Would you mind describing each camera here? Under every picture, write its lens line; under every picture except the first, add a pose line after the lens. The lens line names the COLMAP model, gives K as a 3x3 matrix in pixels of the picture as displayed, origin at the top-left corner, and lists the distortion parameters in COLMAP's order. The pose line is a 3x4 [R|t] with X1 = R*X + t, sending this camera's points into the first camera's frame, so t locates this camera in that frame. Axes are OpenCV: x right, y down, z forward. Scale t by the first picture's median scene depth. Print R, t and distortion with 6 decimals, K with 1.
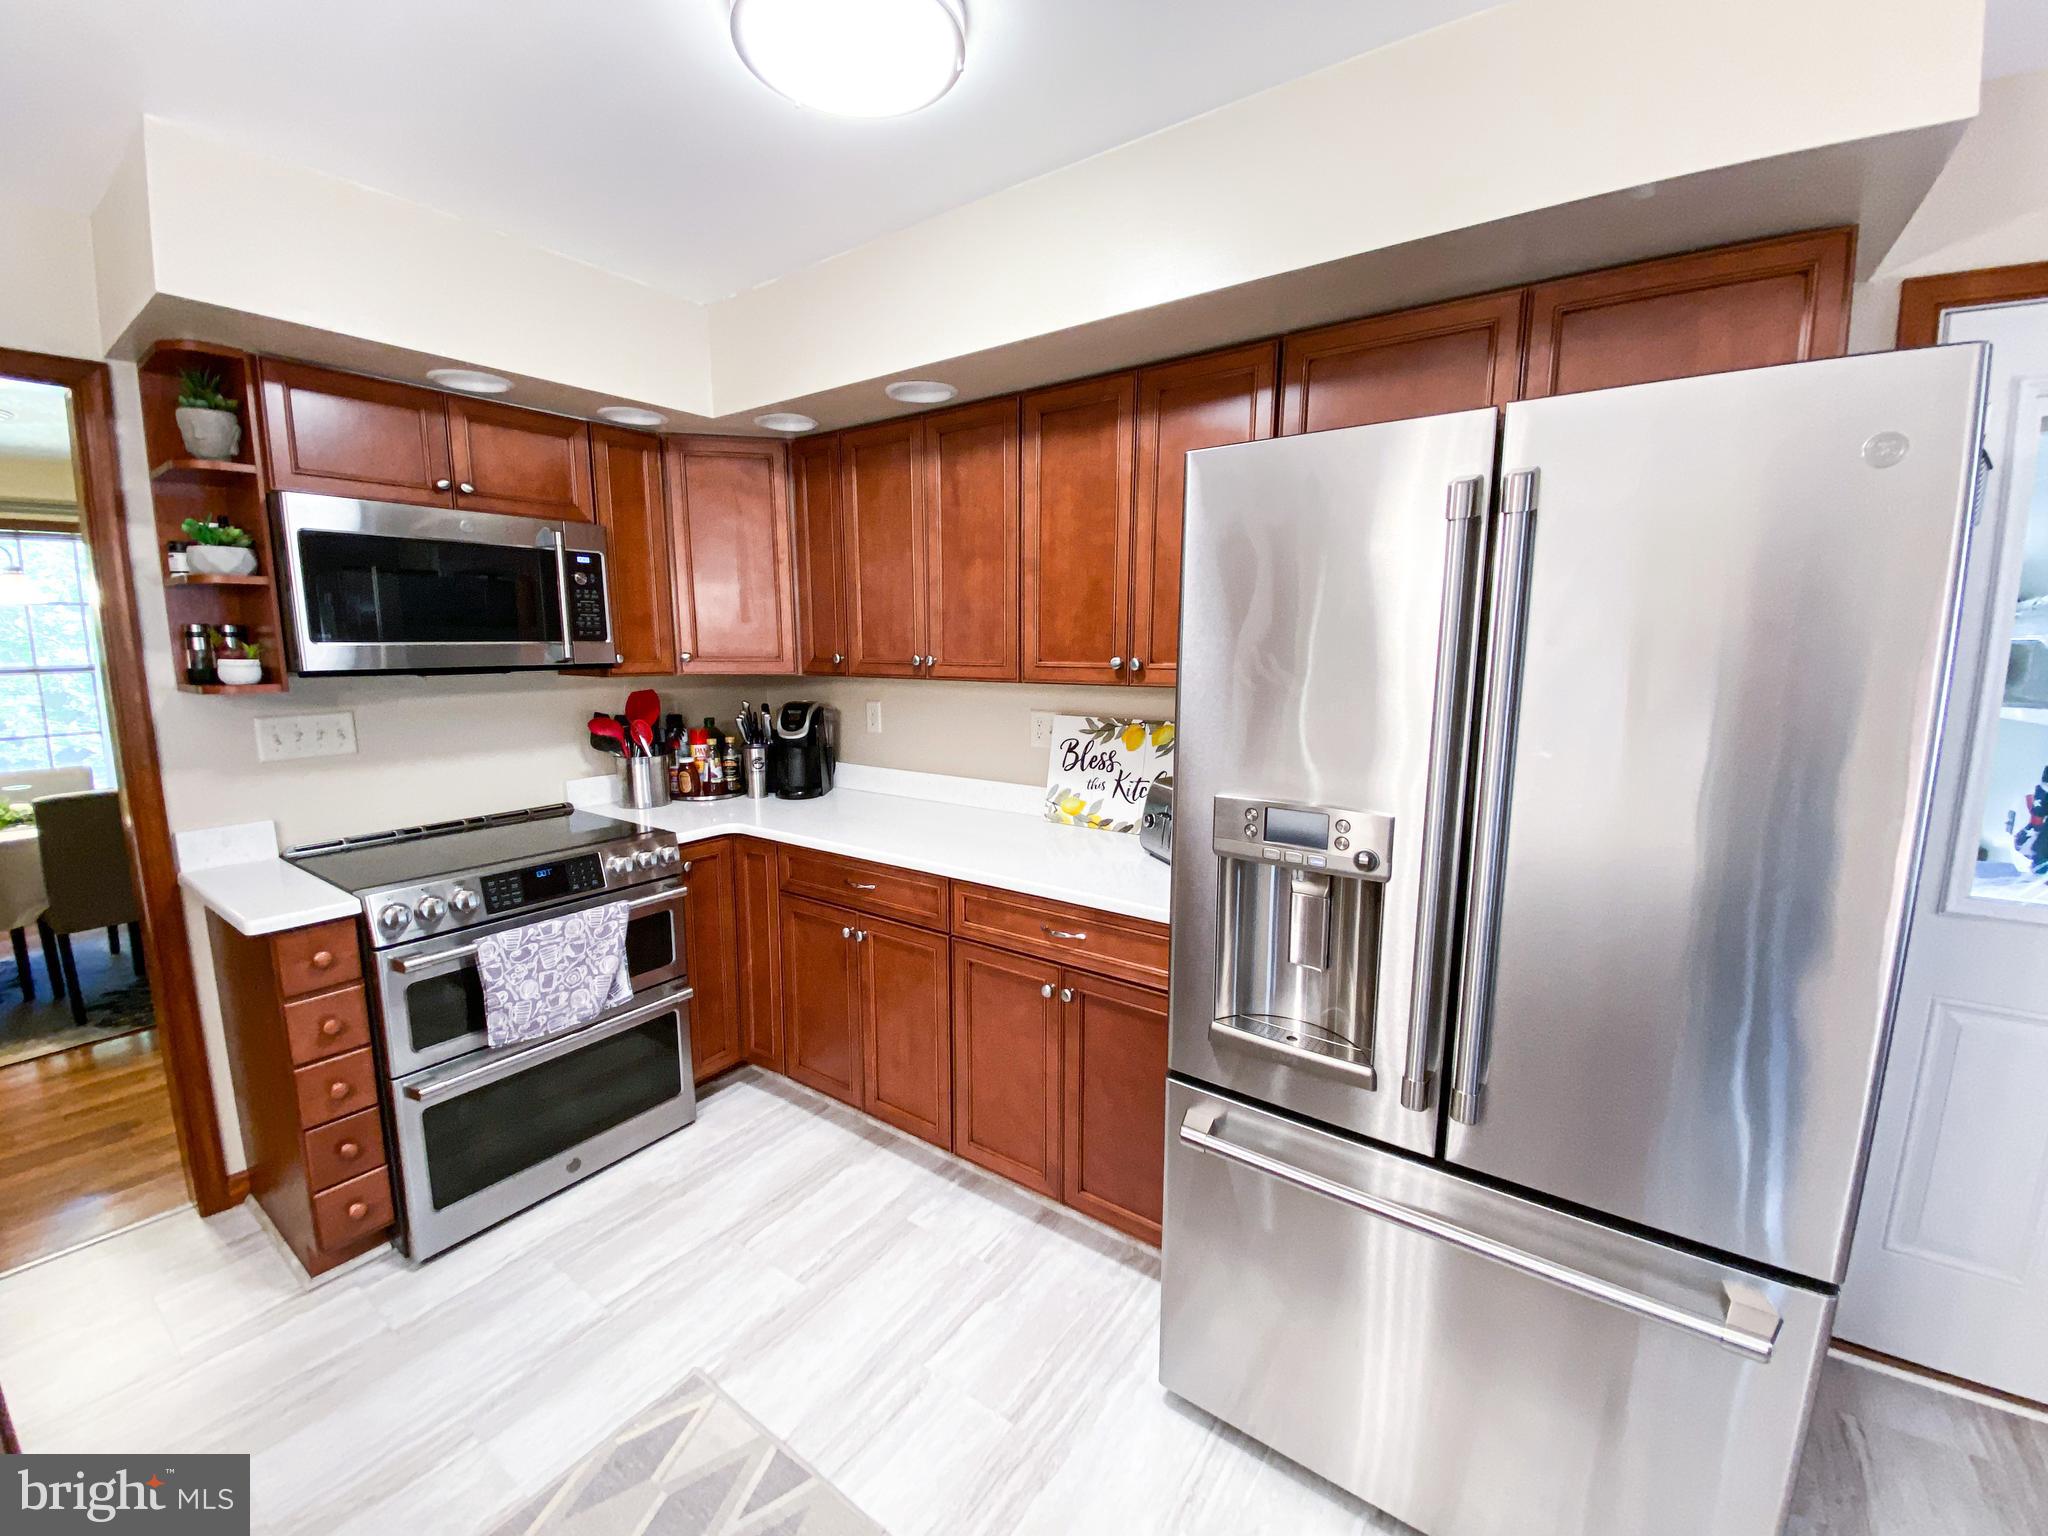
lens RADIAL K [[829.9, 0, 1024.6], [0, 829.9, 760.4], [0, 0, 1]] dist [0.011086, -0.015025]
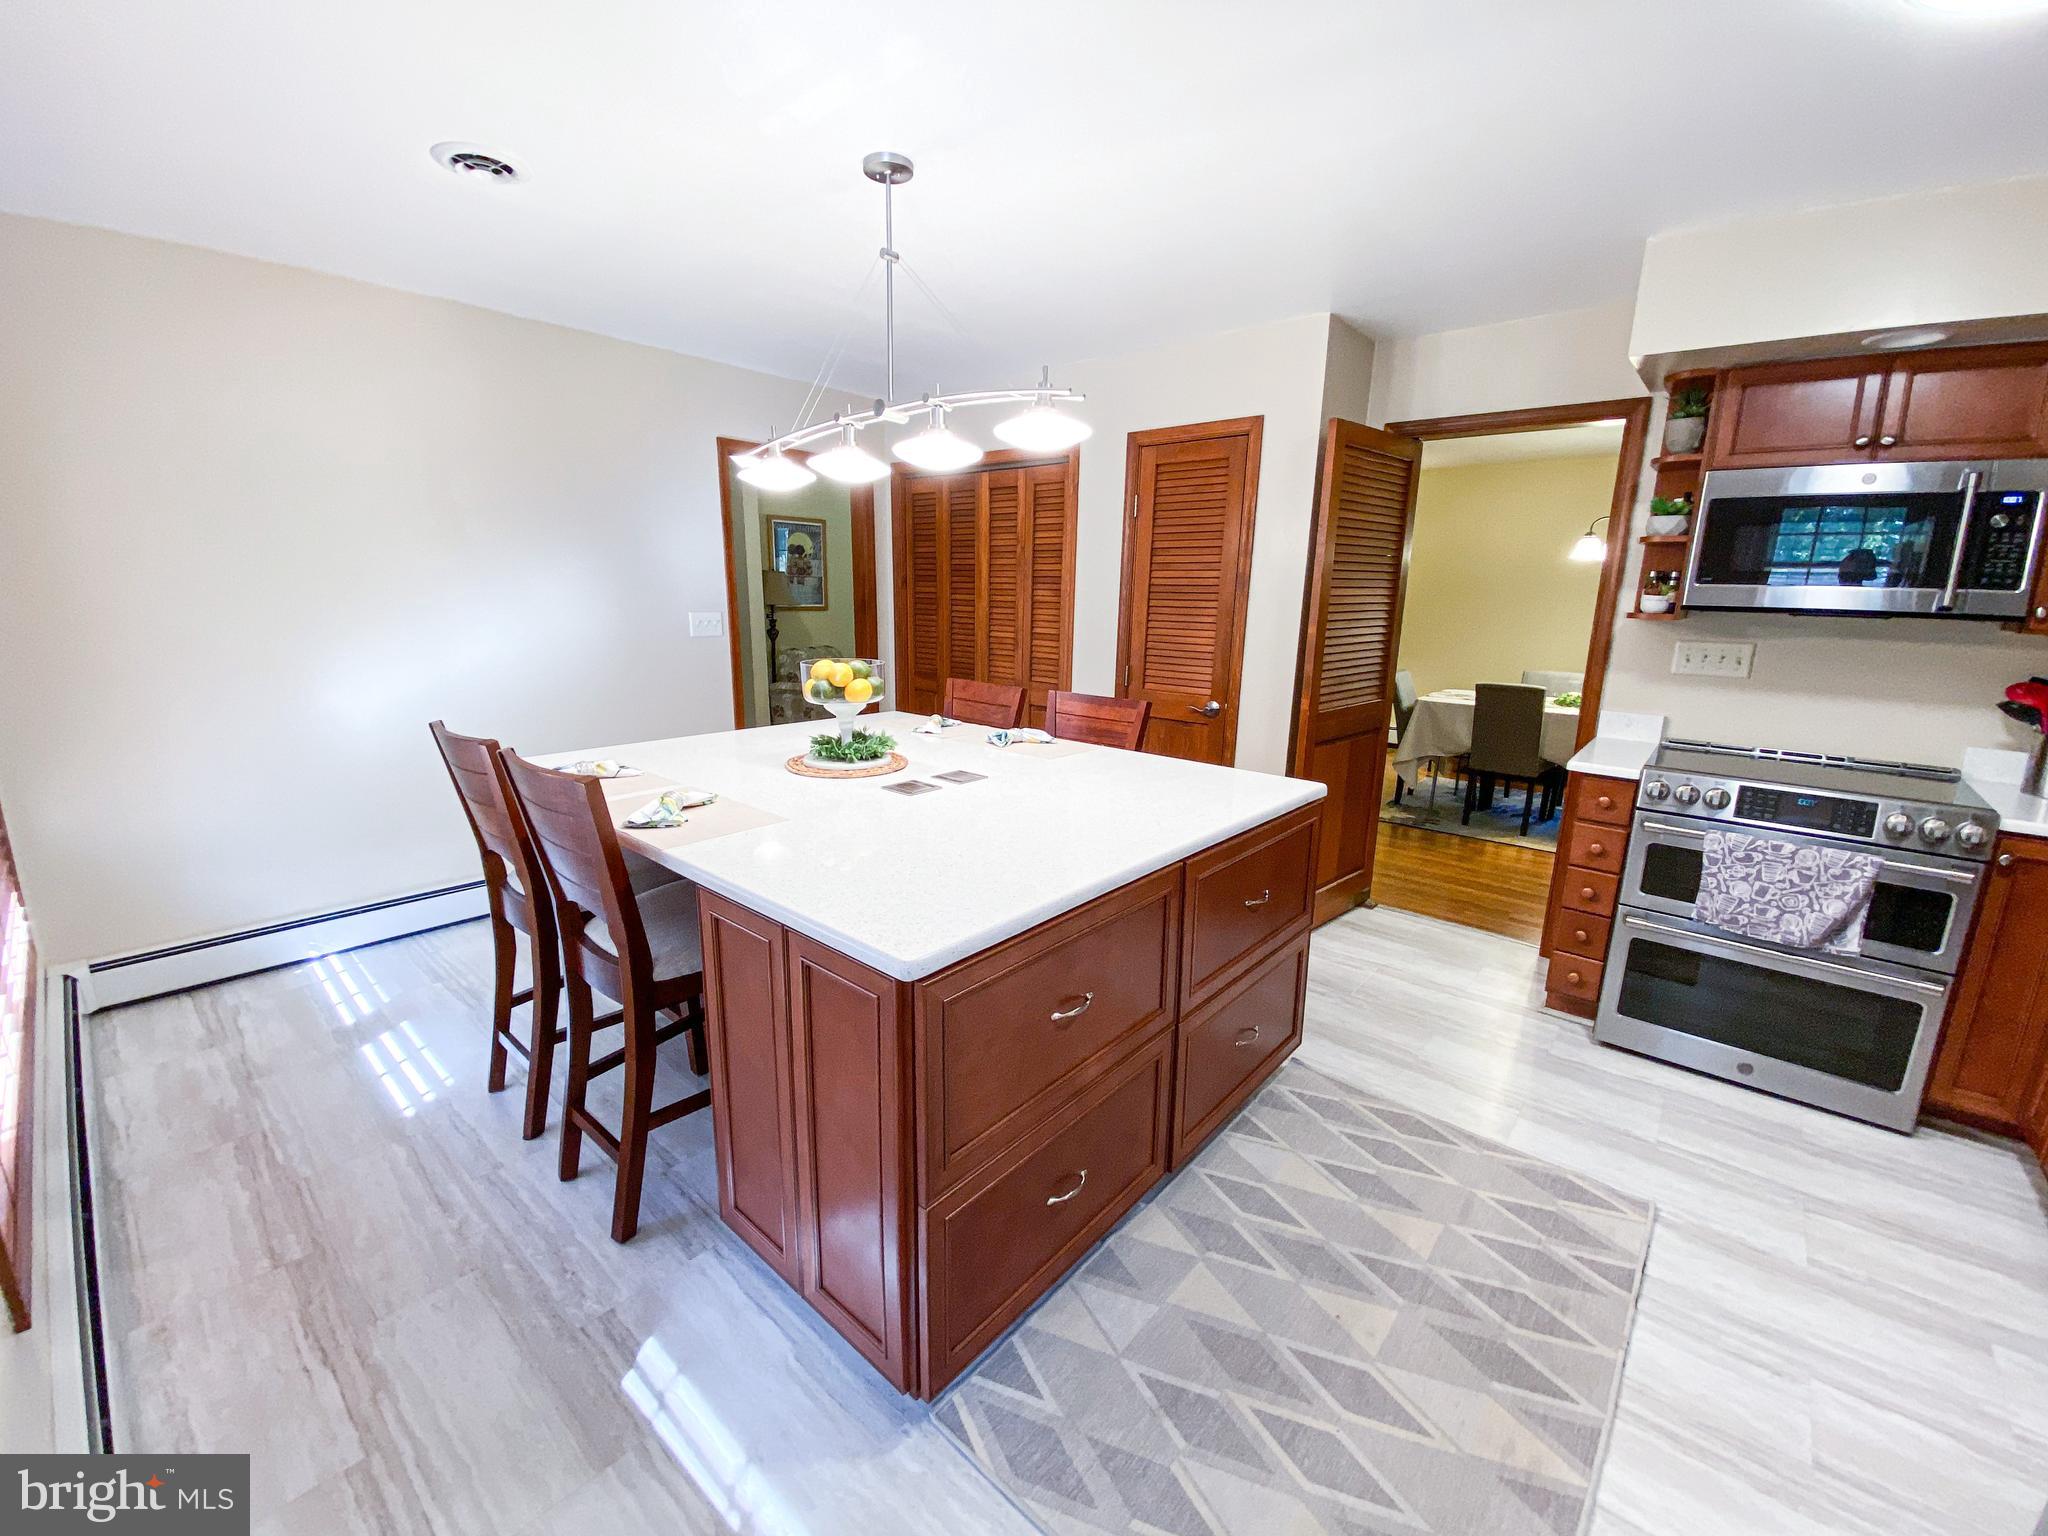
lens RADIAL K [[829.9, 0, 1019.3], [0, 829.9, 772.1], [0, 0, 1]] dist [0.011086, -0.015025]
pose [[-0.106667, 0.213889, -0.971017, 0.548094], [-0.157608, 0.960604, 0.228909, 0.012998], [0.981724, 0.177457, -0.068755, 0.065323]]
